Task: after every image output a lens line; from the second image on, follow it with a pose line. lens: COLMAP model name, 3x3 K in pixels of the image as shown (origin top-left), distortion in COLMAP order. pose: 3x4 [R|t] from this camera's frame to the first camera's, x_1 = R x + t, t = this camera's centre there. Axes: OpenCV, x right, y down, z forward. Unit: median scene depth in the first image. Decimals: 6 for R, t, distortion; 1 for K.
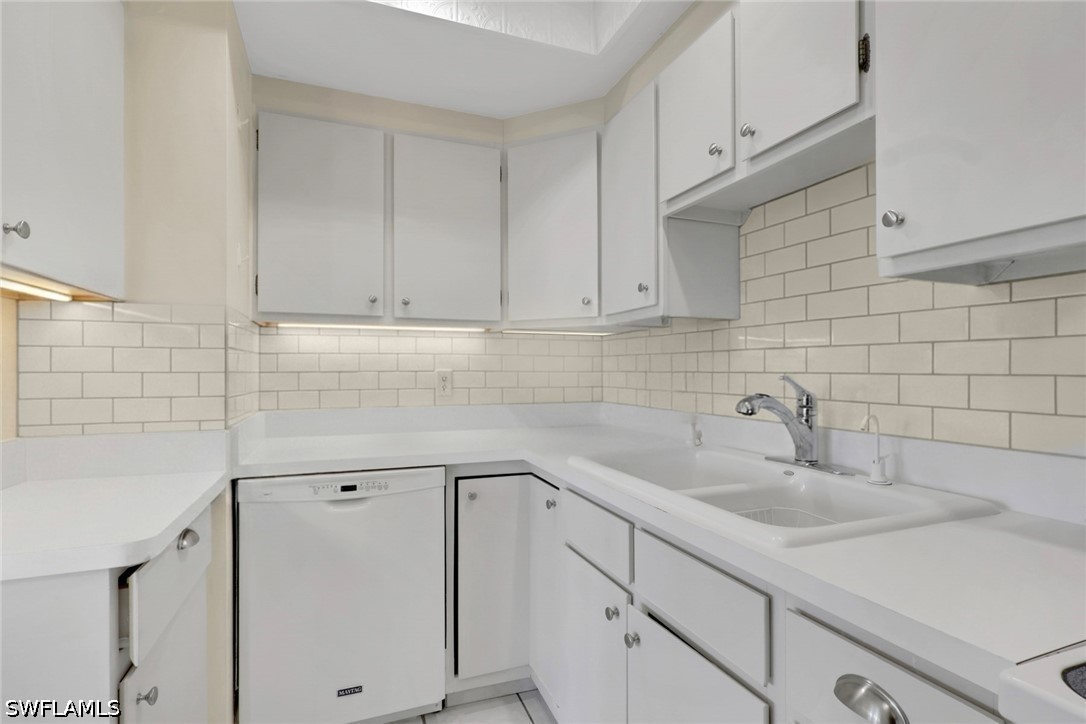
lens RADIAL K [[513.4, 0, 539.3], [0, 513.4, 370.6], [0, 0, 1]] dist [-0.000821, -0.000211]
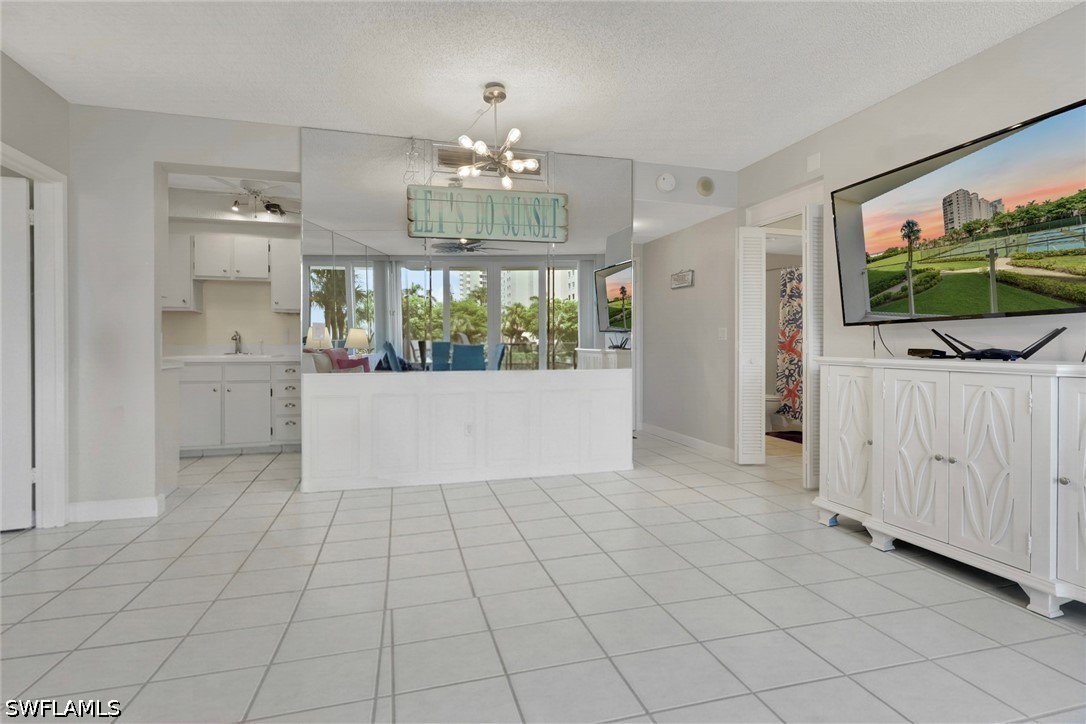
lens RADIAL K [[485.3, 0, 506.7], [0, 485.3, 325.6], [0, 0, 1]] dist [0.000491, 0.000025]
pose [[0.117763, 0.016229, 0.992909, -2.887540], [0.007972, 0.999819, -0.017288, 0.054267], [-0.993010, 0.009951, 0.117612, -1.439797]]
